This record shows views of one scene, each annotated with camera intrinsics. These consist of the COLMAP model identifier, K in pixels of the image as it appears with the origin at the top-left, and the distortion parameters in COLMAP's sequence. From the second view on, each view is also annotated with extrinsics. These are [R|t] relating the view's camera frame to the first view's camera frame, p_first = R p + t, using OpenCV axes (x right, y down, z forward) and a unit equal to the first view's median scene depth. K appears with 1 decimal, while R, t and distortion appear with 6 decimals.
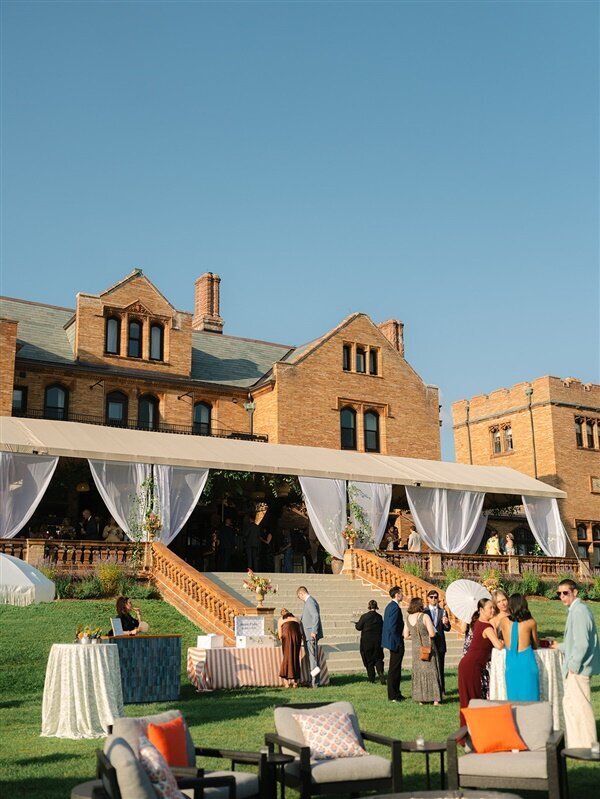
lens RADIAL K [[948.3, 0, 300.0], [0, 948.3, 399.5], [0, 0, 1]] dist [0.014907, -0.027365]
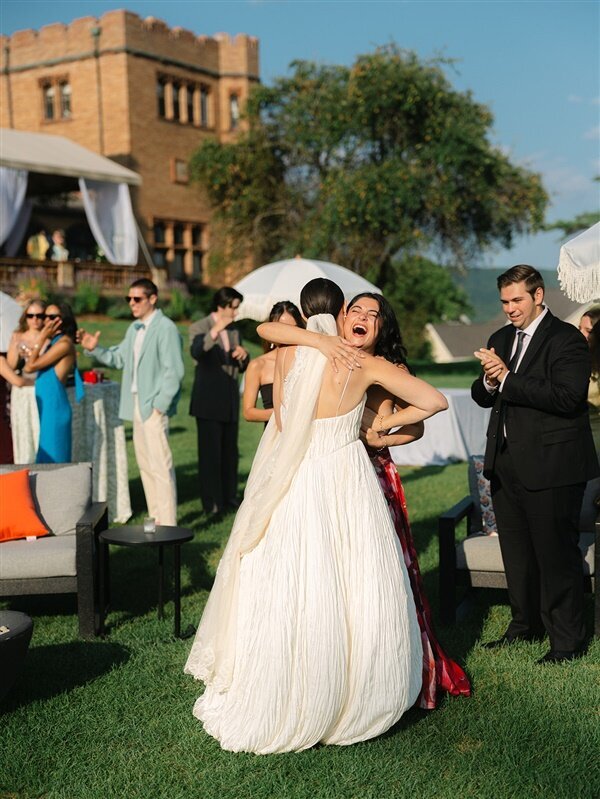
lens RADIAL K [[1144.3, 0, 300.0], [0, 1144.3, 399.5], [0, 0, 1]] dist [0.007055, -0.024769]
pose [[0.921258, -0.031031, 0.387711, 0.044551], [-0.073827, 0.964740, 0.252637, 0.030627], [-0.381881, -0.261368, 0.886484, 0.120514]]
